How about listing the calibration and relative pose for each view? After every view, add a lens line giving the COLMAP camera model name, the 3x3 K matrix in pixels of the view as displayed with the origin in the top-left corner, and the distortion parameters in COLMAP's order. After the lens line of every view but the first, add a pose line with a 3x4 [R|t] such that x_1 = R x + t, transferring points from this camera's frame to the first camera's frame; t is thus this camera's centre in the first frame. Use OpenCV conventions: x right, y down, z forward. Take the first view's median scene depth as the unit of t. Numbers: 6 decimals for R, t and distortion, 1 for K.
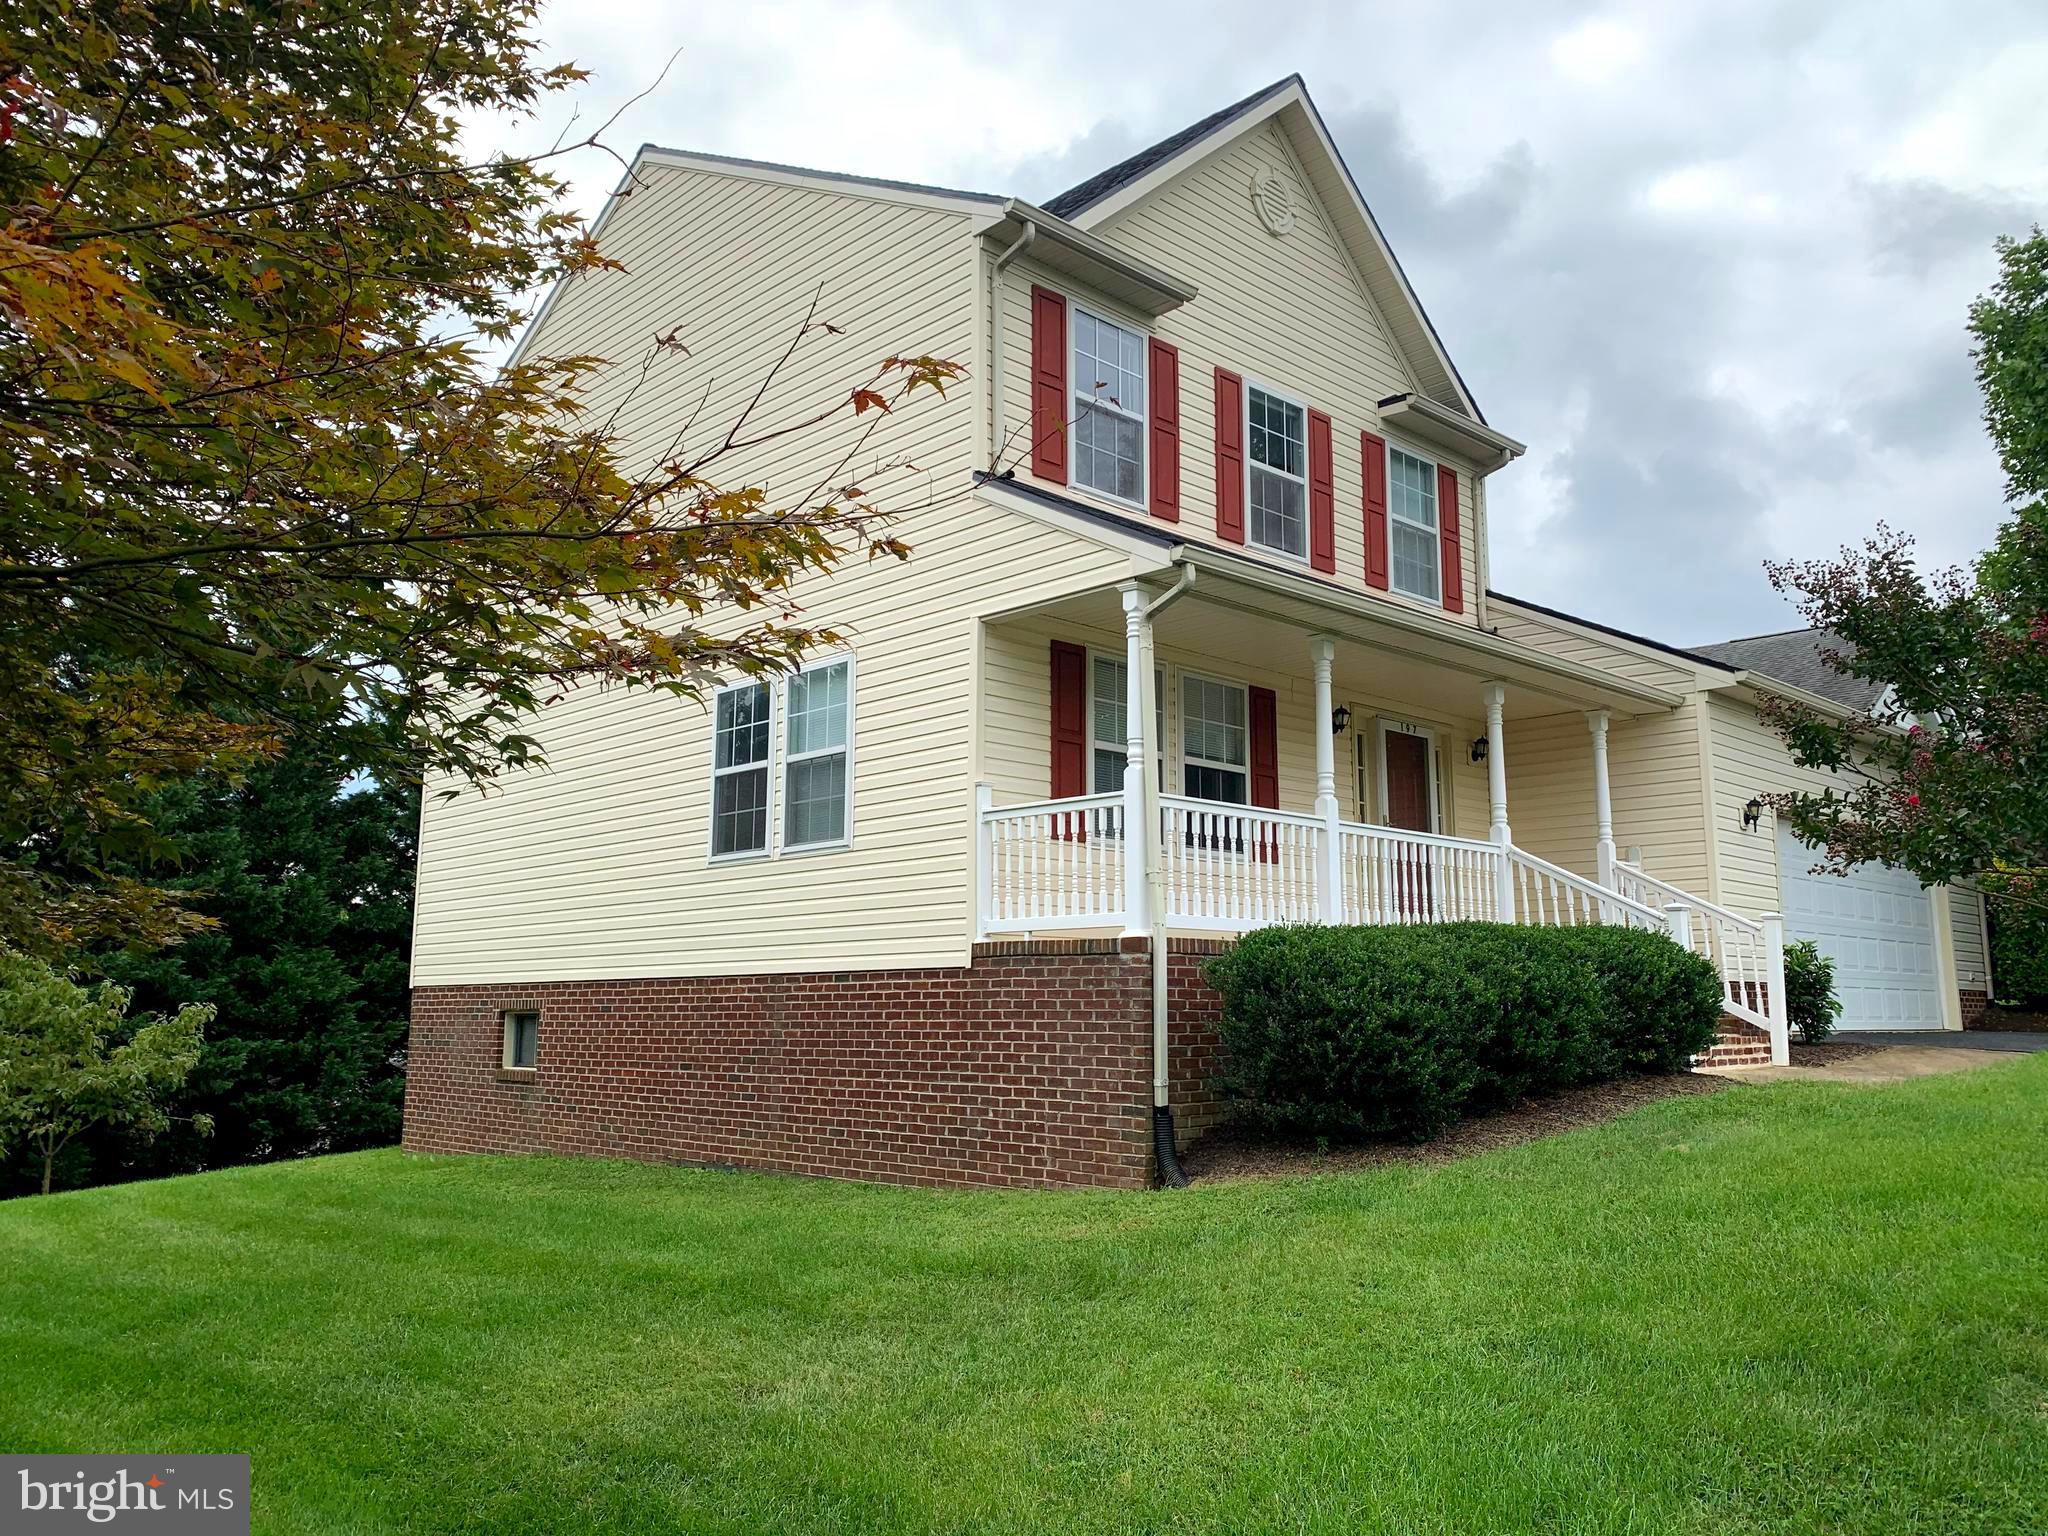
lens RADIAL K [[1574.4, 0, 1019.1], [0, 1574.4, 756.0], [0, 0, 1]] dist [0.050011, -0.051244]
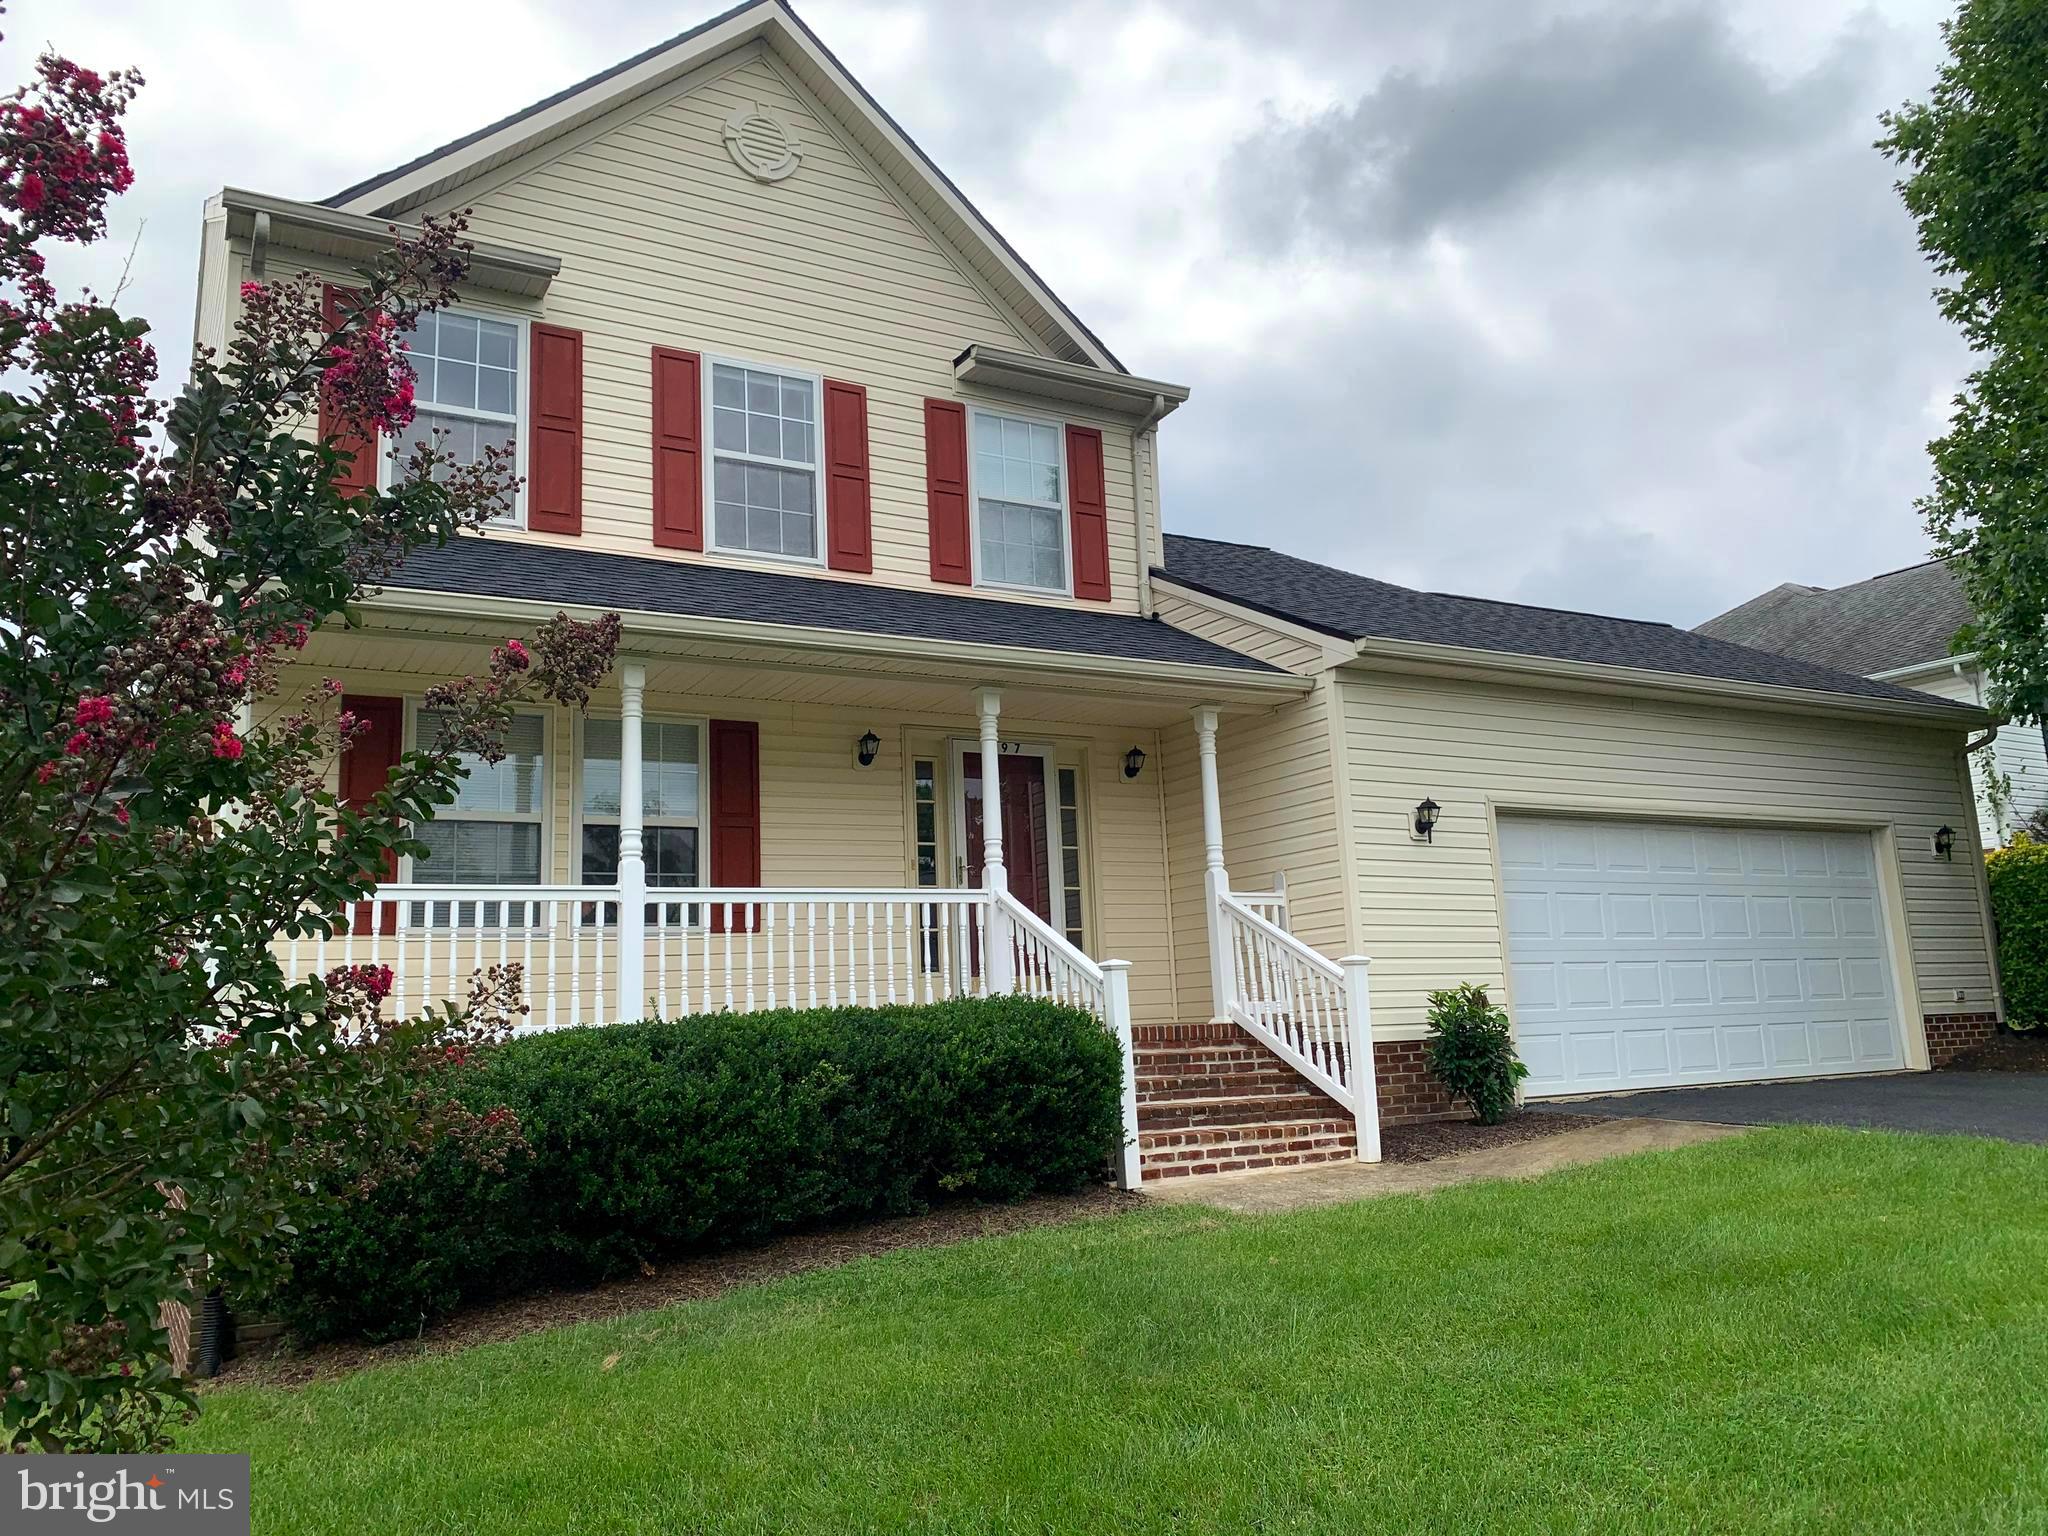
lens RADIAL K [[1574.4, 0, 1020.1], [0, 1574.4, 756.3], [0, 0, 1]] dist [0.050011, -0.051244]
pose [[0.970993, -0.090346, -0.221381, 0.455352], [0.085823, 0.995859, -0.029984, 0.012523], [0.223174, 0.010114, 0.974726, 0.212583]]
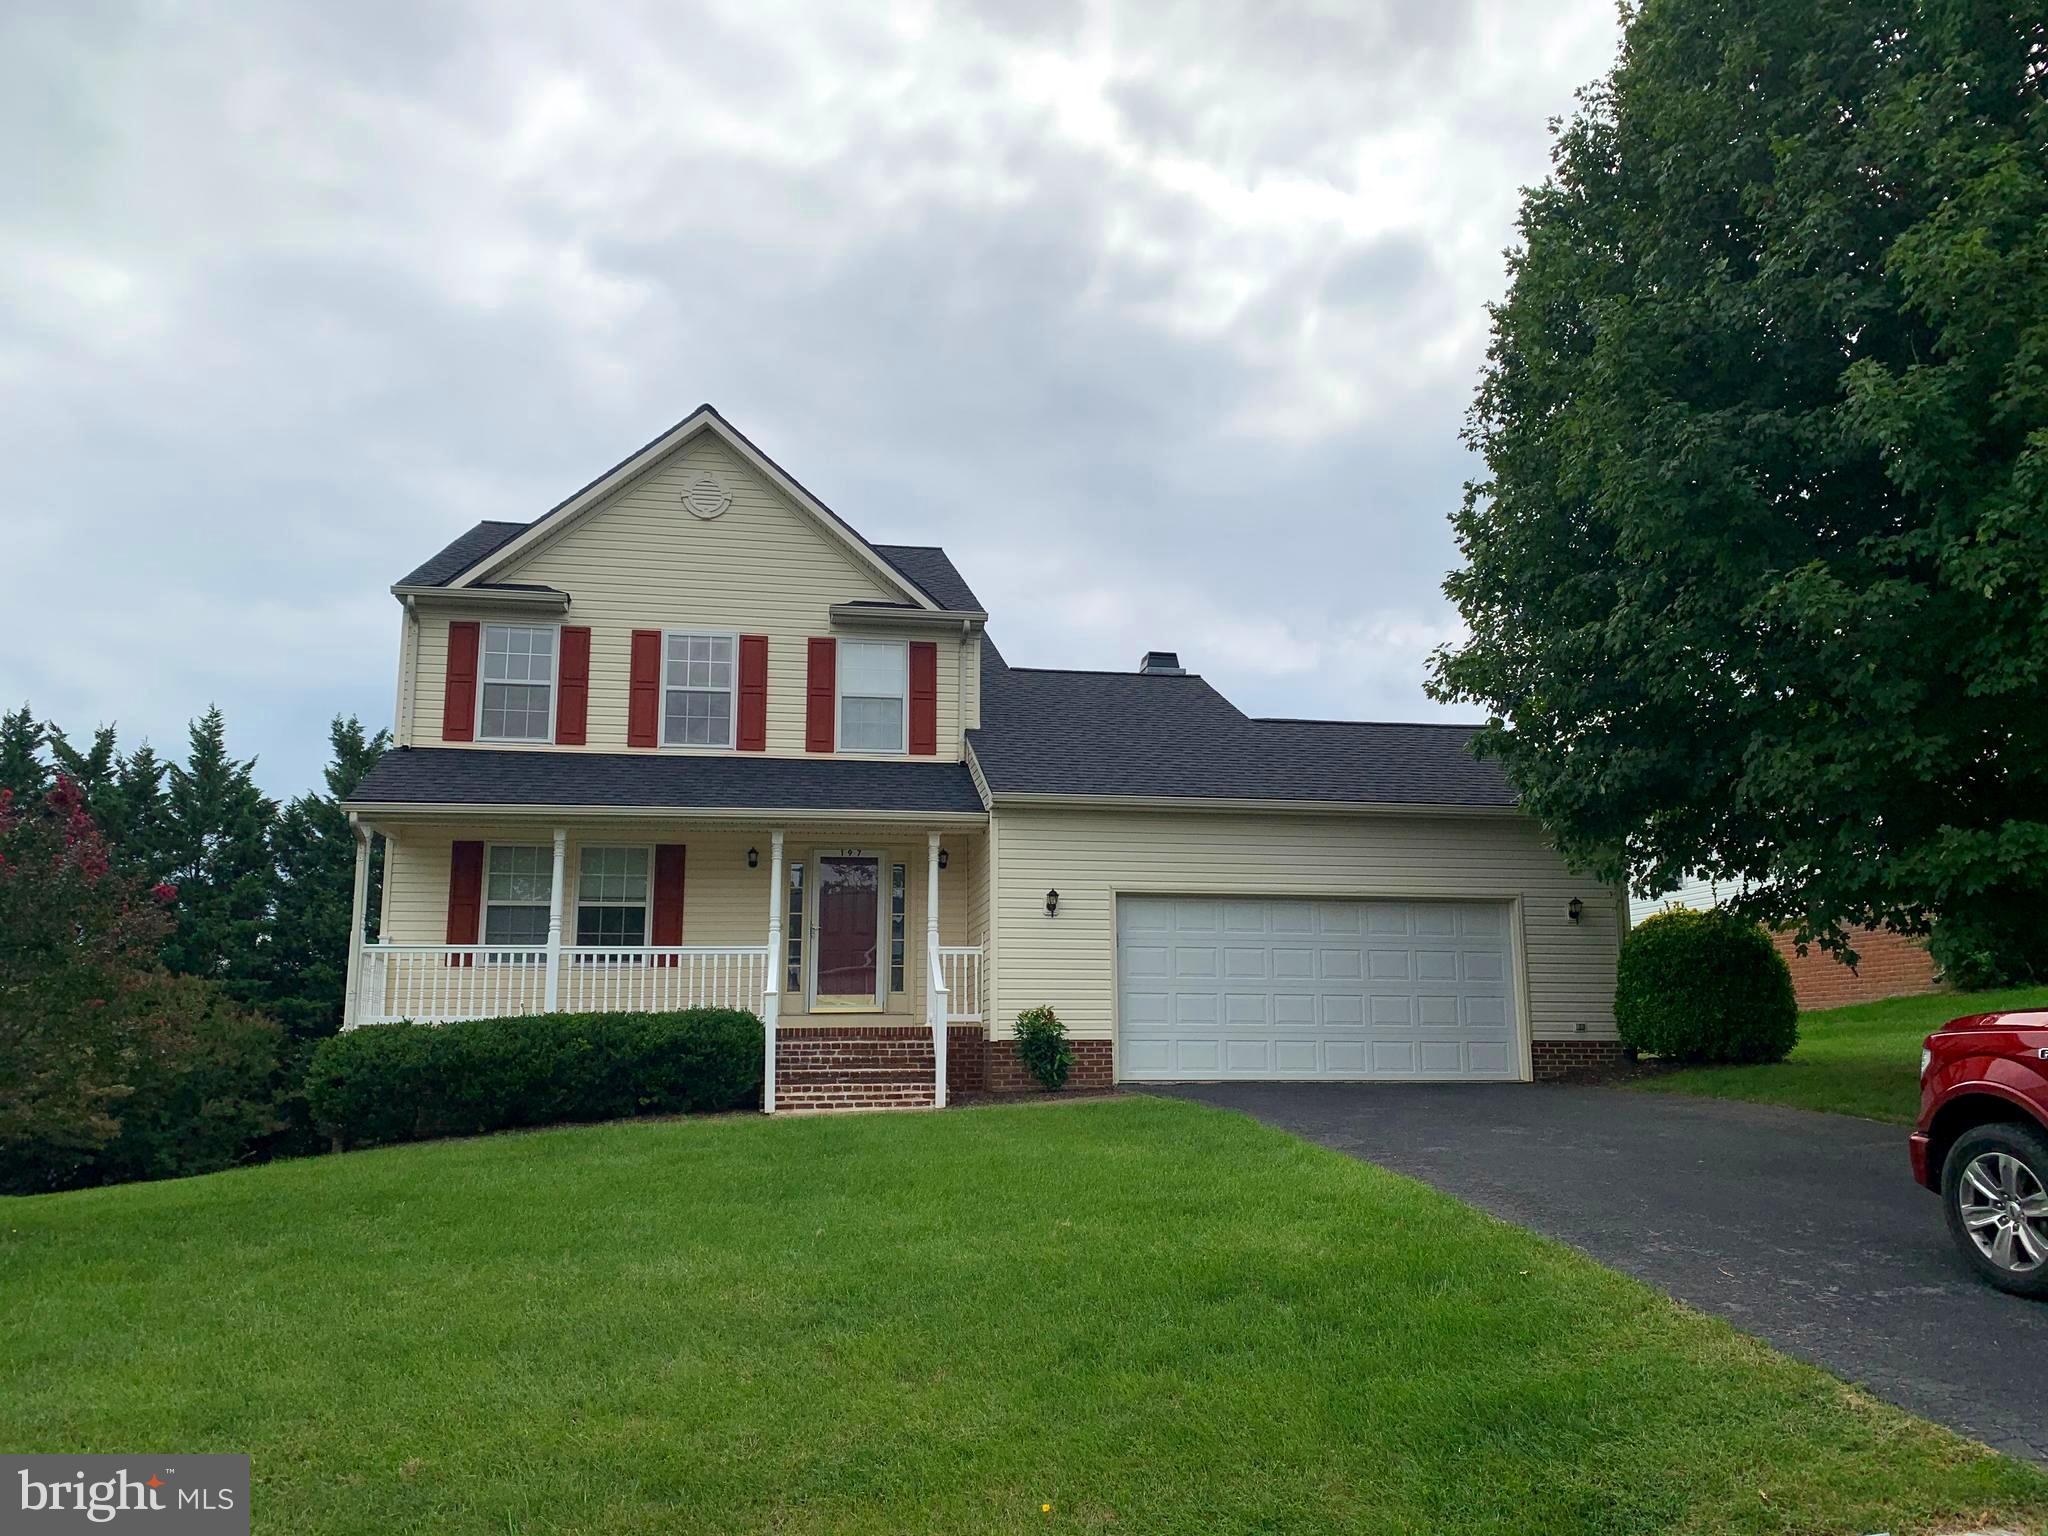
lens RADIAL K [[1574.4, 0, 1030.1], [0, 1574.4, 780.0], [0, 0, 1]] dist [0.050011, -0.051244]
pose [[0.827775, -0.105980, -0.550960, 1.162273], [0.095253, 0.994288, -0.048145, -0.000860], [0.552915, -0.012627, 0.833142, -0.022042]]
